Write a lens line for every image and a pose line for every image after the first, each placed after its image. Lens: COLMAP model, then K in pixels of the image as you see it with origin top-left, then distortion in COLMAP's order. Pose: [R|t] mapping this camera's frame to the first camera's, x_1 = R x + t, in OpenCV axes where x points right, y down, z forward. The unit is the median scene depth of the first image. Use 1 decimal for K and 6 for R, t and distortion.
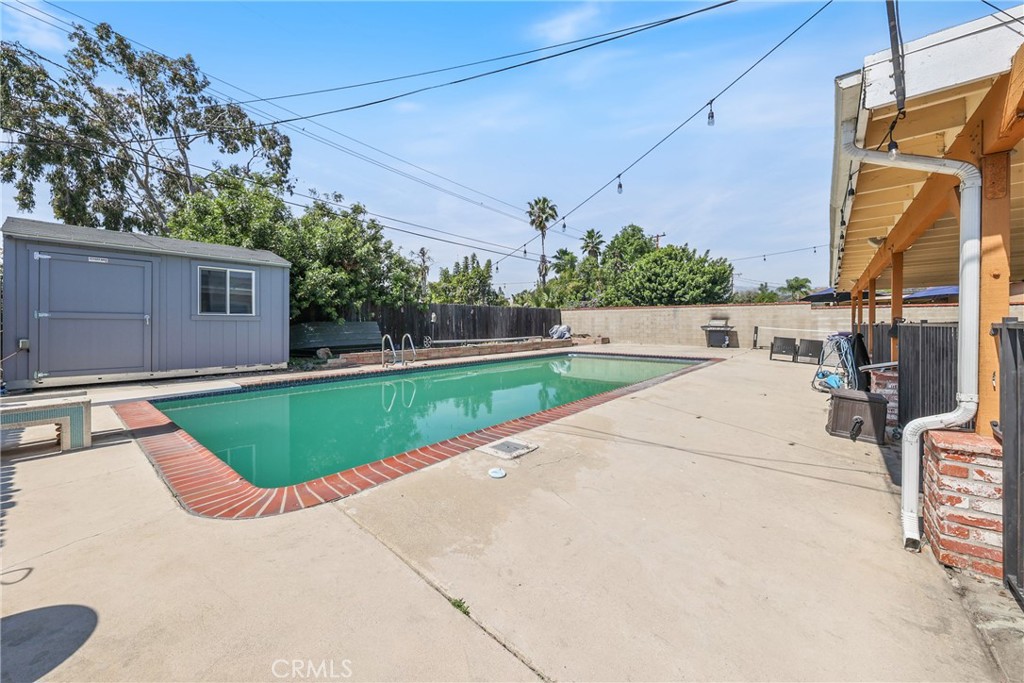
lens RADIAL K [[376.0, 0, 516.9], [0, 376.0, 325.2], [0, 0, 1]] dist [-0.000947, 0.001176]
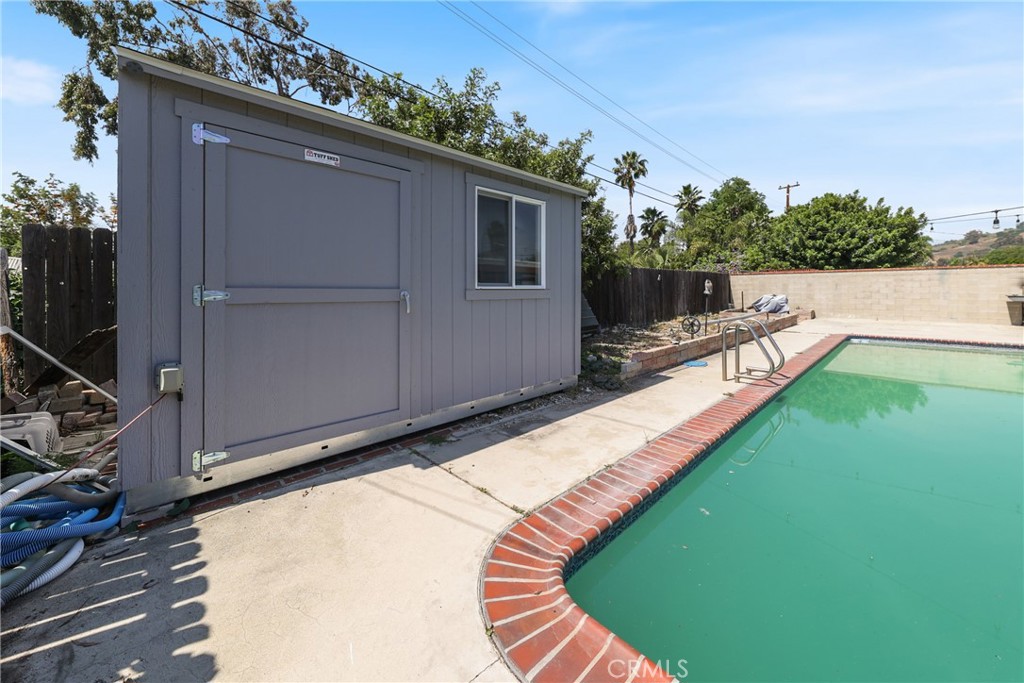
lens RADIAL K [[379.6, 0, 530.7], [0, 379.6, 291.5], [0, 0, 1]] dist [0.003167, -0.000433]
pose [[0.994527, -0.005242, -0.104347, -0.169373], [0.005320, 0.999986, 0.000468, -0.005686], [0.104343, -0.001021, 0.994541, 0.123191]]
